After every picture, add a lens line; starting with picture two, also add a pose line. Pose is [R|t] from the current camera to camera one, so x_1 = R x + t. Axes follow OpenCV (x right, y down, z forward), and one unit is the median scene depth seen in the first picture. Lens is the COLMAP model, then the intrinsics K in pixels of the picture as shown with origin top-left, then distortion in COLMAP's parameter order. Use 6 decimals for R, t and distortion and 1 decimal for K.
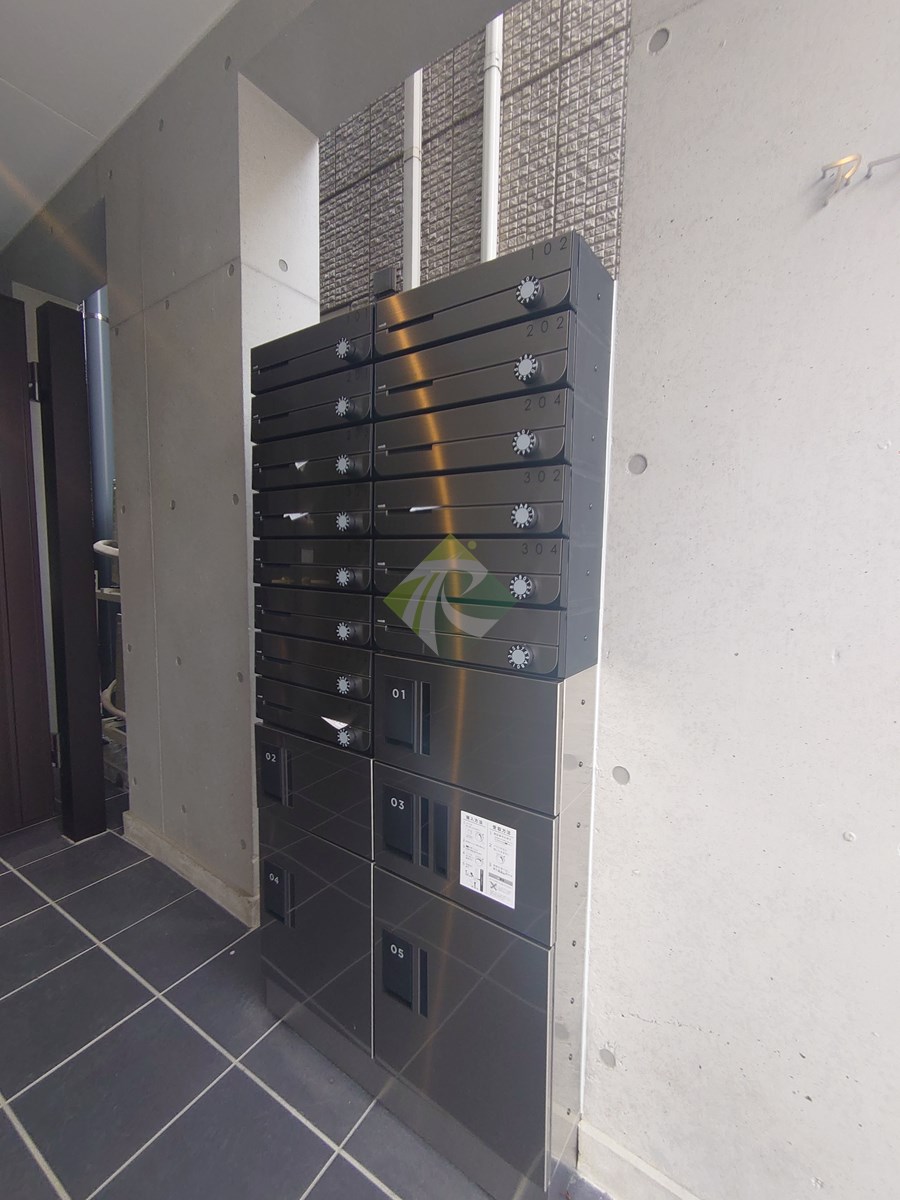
lens RADIAL K [[516.4, 0, 450.0], [0, 516.4, 600.0], [0, 0, 1]] dist [0.002368, 0.000129]
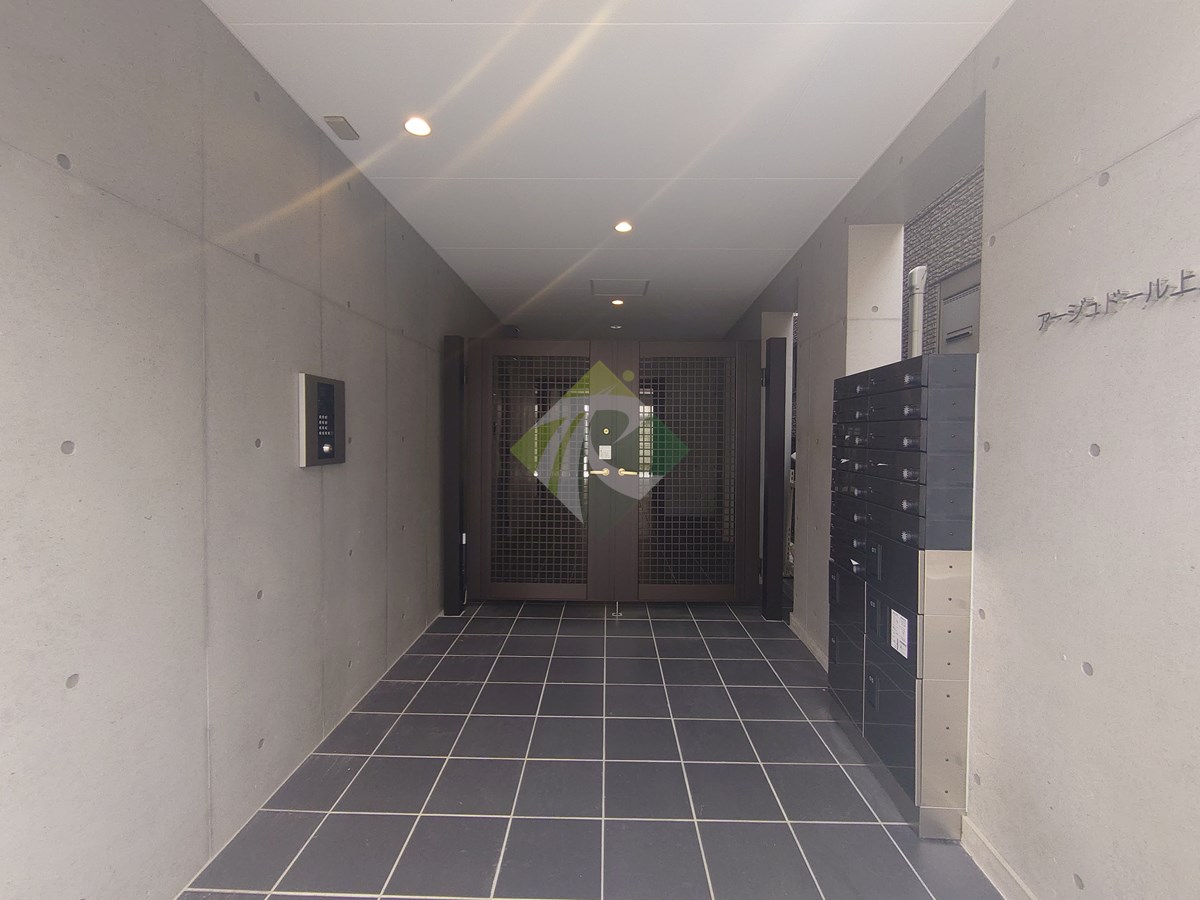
lens RADIAL K [[516.4, 0, 600.0], [0, 516.4, 450.0], [0, 0, 1]] dist [0.002368, 0.000129]
pose [[0.523551, 0.012654, -0.851901, 0.950107], [-0.070993, 0.997060, -0.028820, -0.072870], [0.849032, 0.075568, 0.522910, -0.925313]]
